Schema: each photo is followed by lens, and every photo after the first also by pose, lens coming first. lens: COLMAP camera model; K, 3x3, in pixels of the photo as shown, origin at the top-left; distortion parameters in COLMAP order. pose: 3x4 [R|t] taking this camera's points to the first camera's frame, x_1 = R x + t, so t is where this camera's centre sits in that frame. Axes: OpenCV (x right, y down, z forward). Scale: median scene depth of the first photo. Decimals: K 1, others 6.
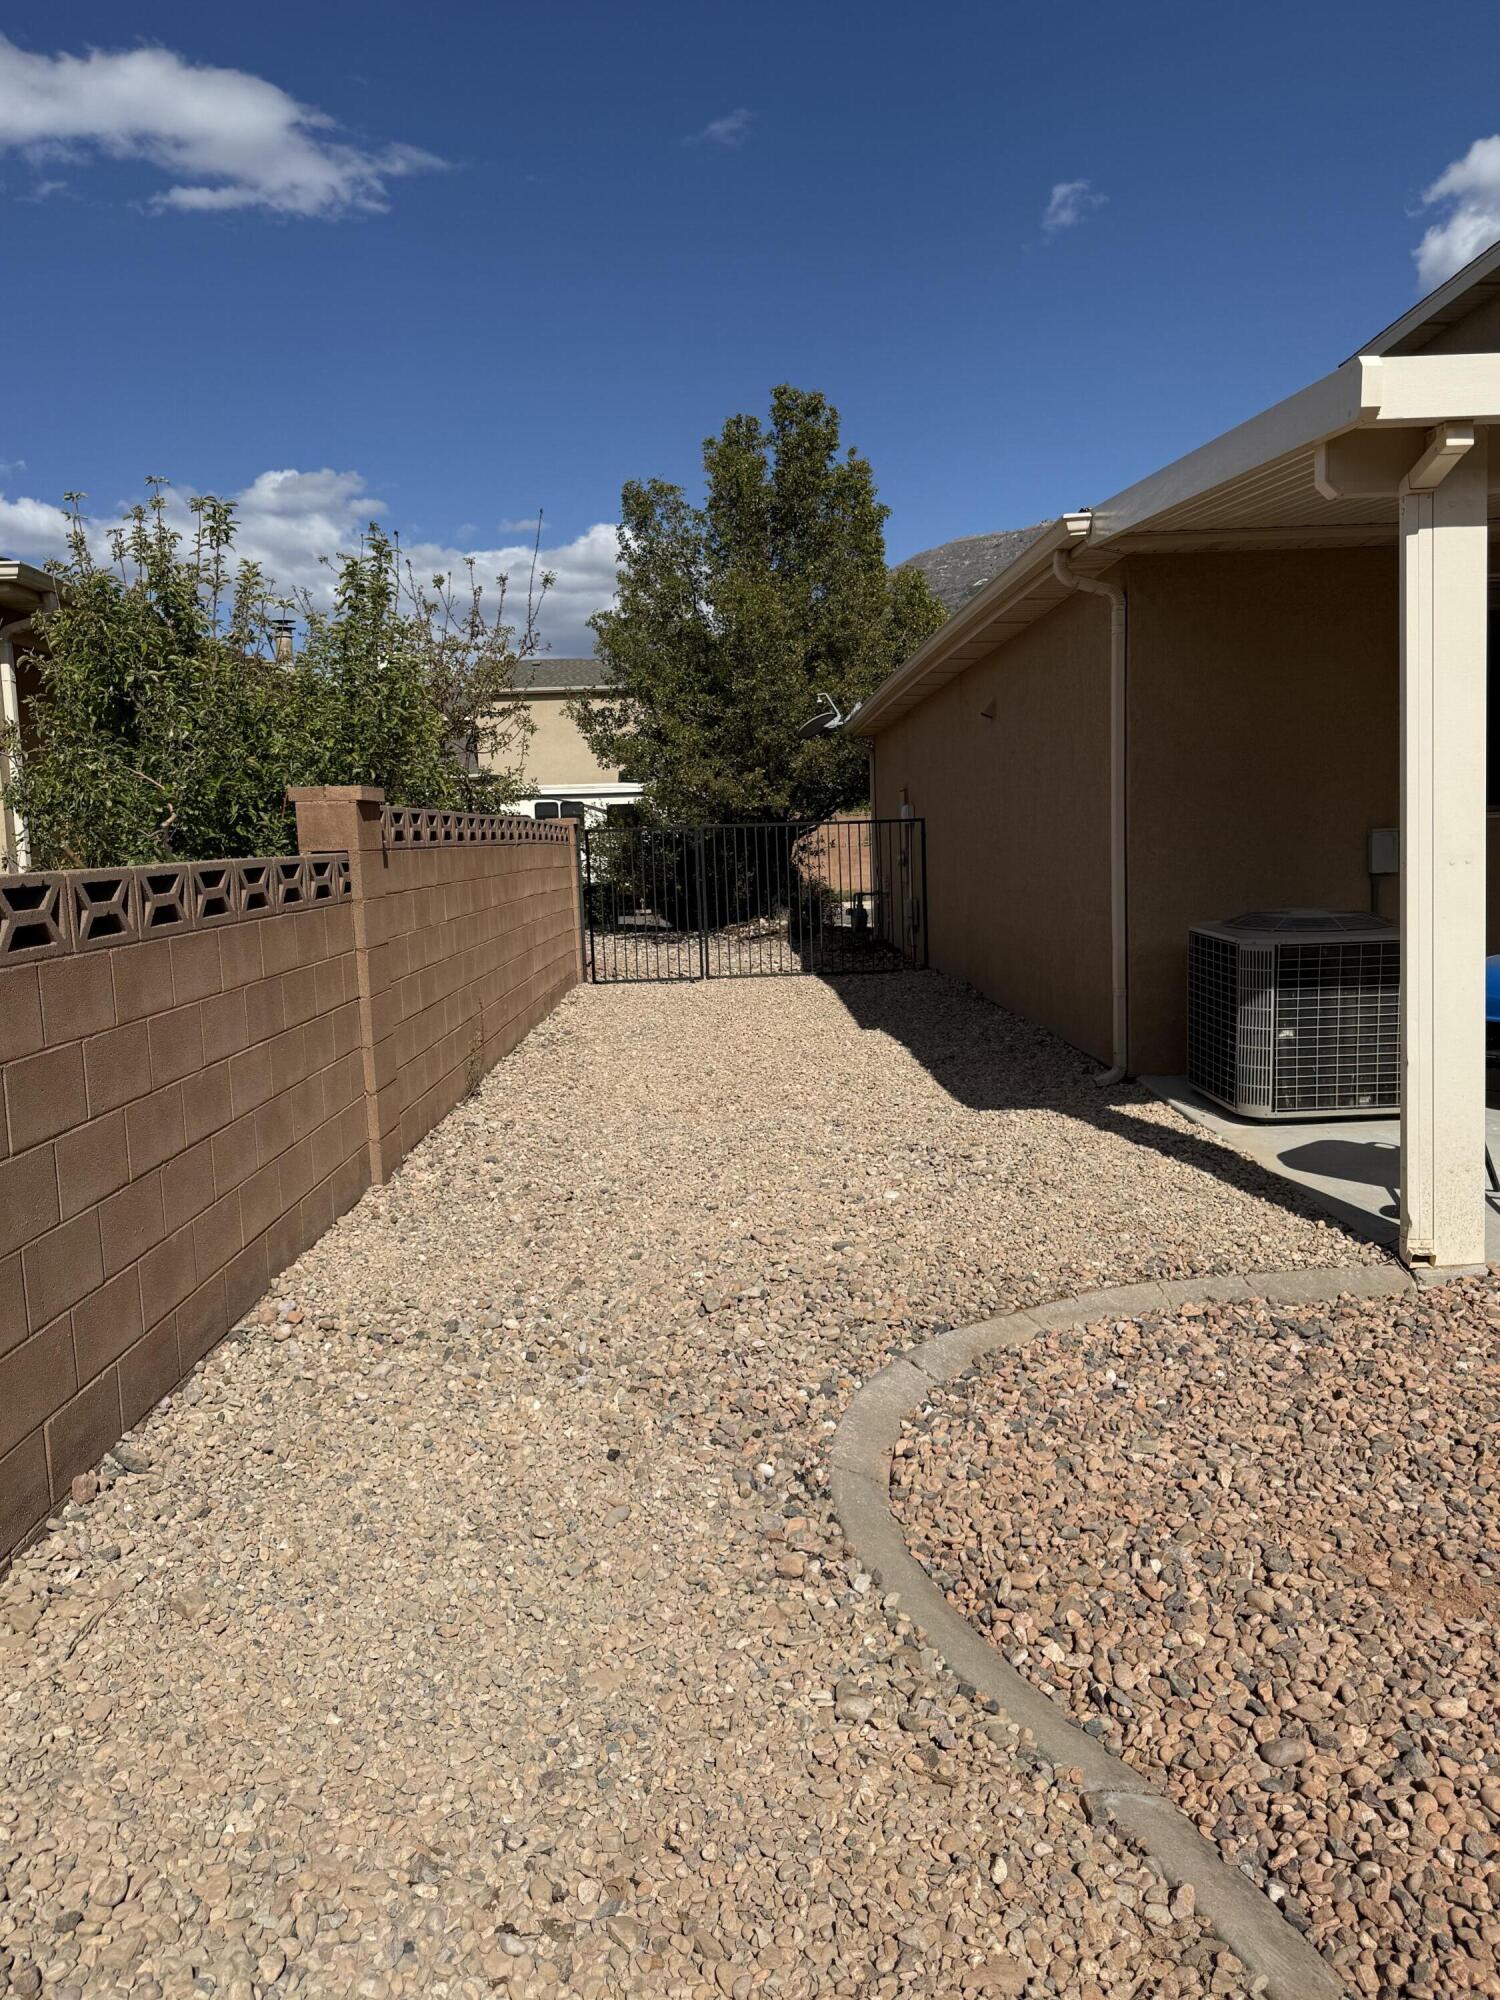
lens RADIAL K [[1557.8, 0, 752.0], [0, 1557.8, 998.4], [0, 0, 1]] dist [-0.001433, -0.001247]
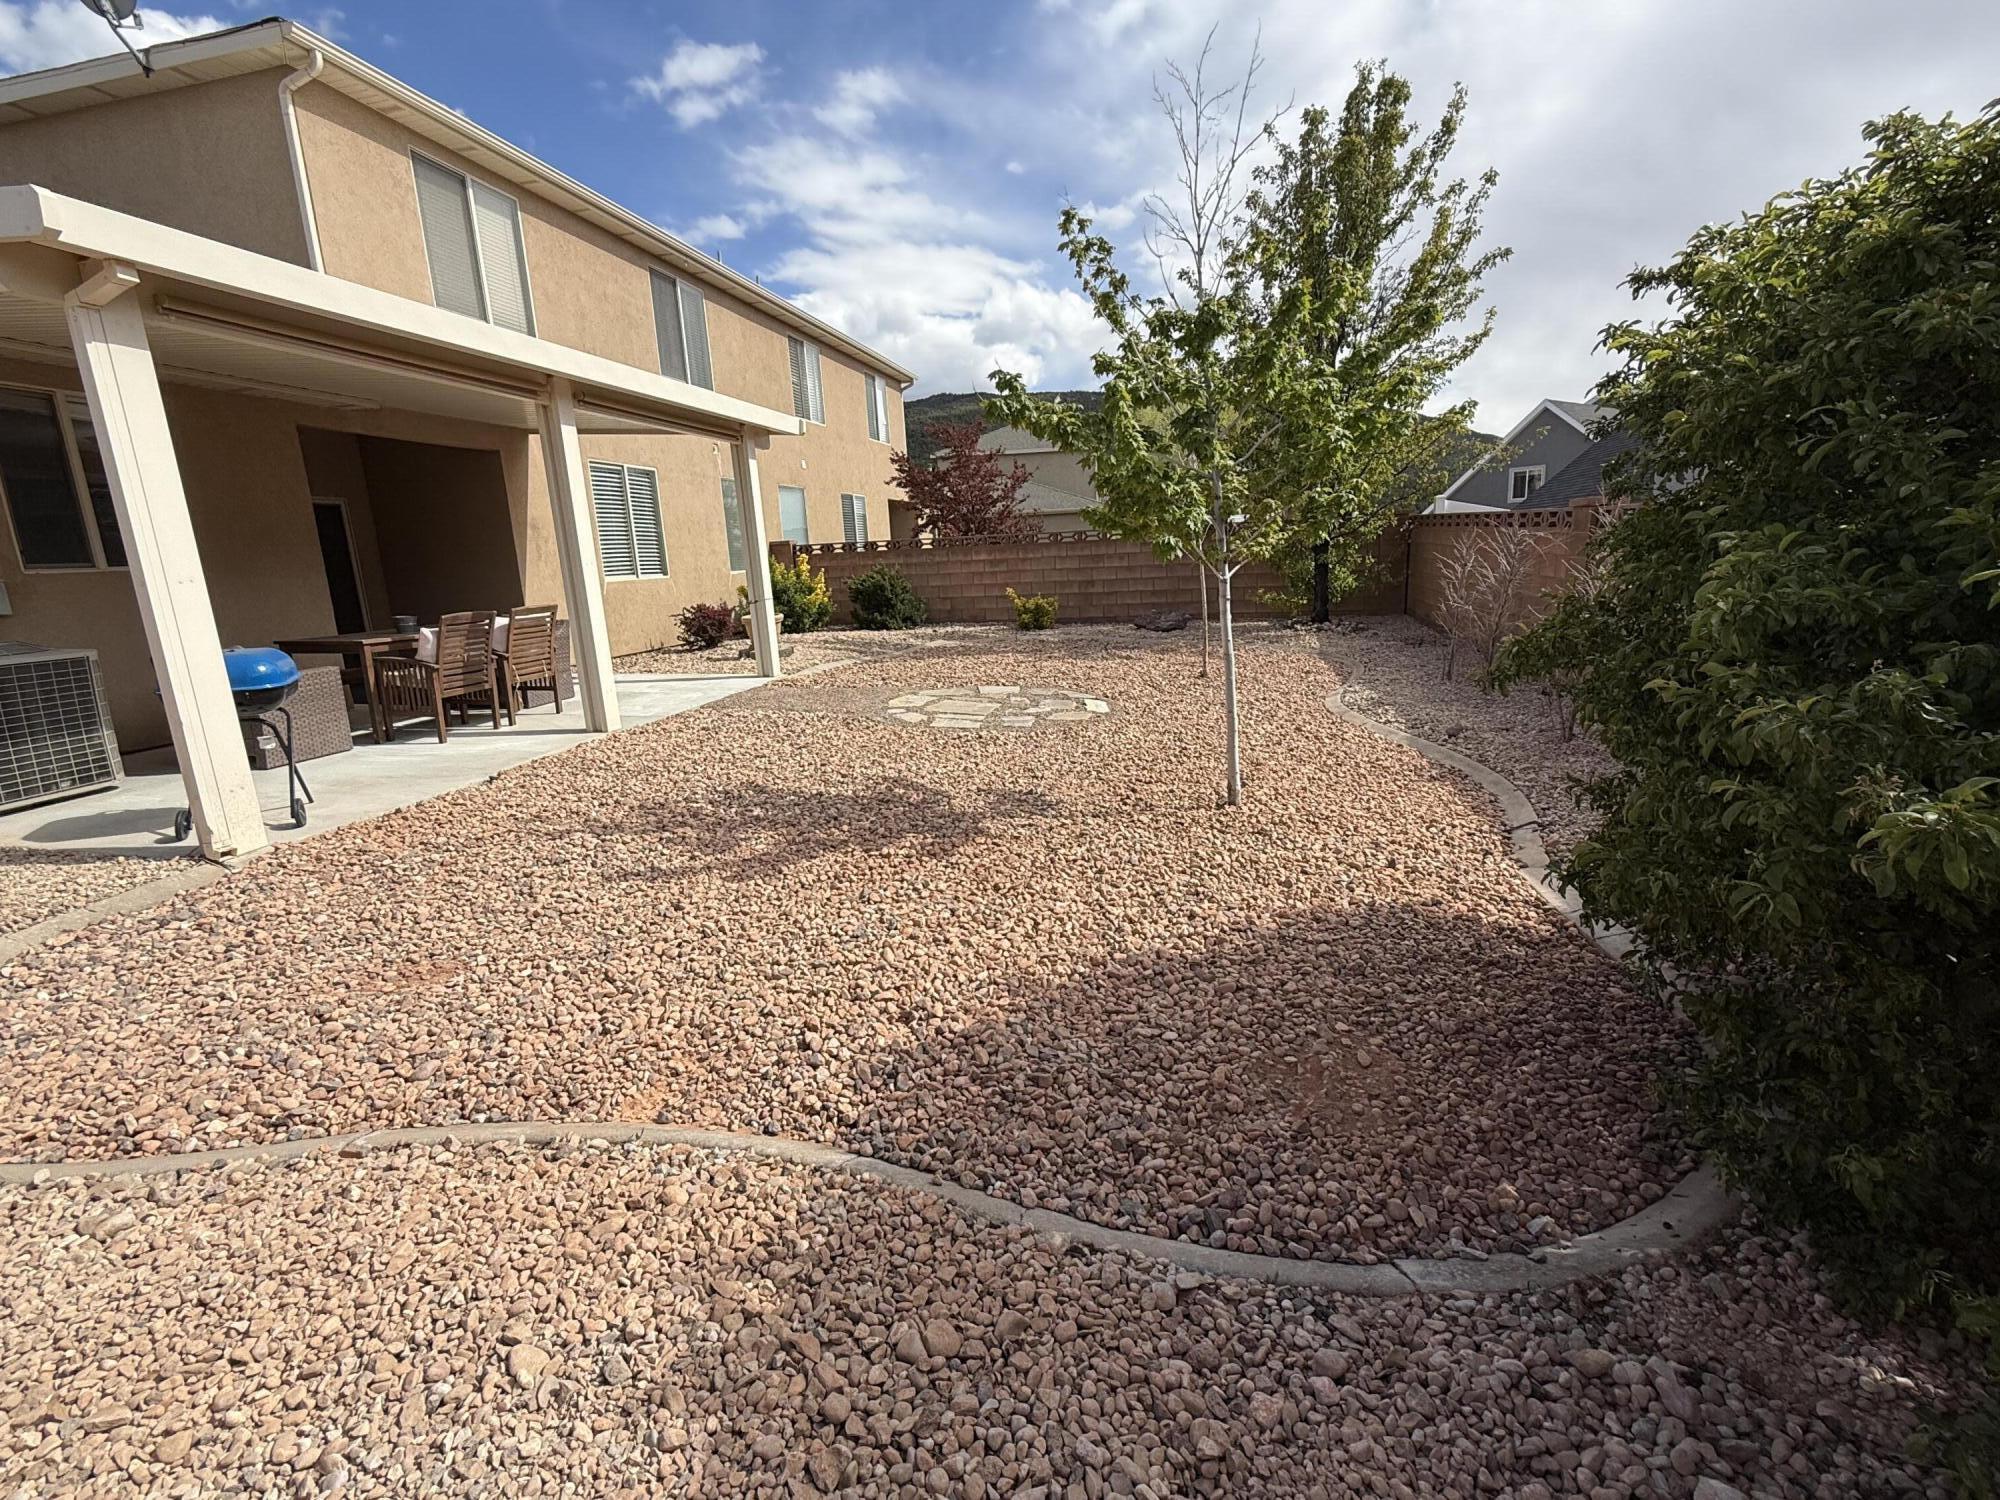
lens RADIAL K [[934.8, 0, 1002.0], [0, 934.8, 751.8], [0, 0, 1]] dist [0.001157, -0.000691]
pose [[0.247882, -0.186969, 0.950577, -0.240196], [0.142904, 0.977524, 0.155004, 0.046324], [-0.958193, 0.097418, 0.269029, 0.055862]]
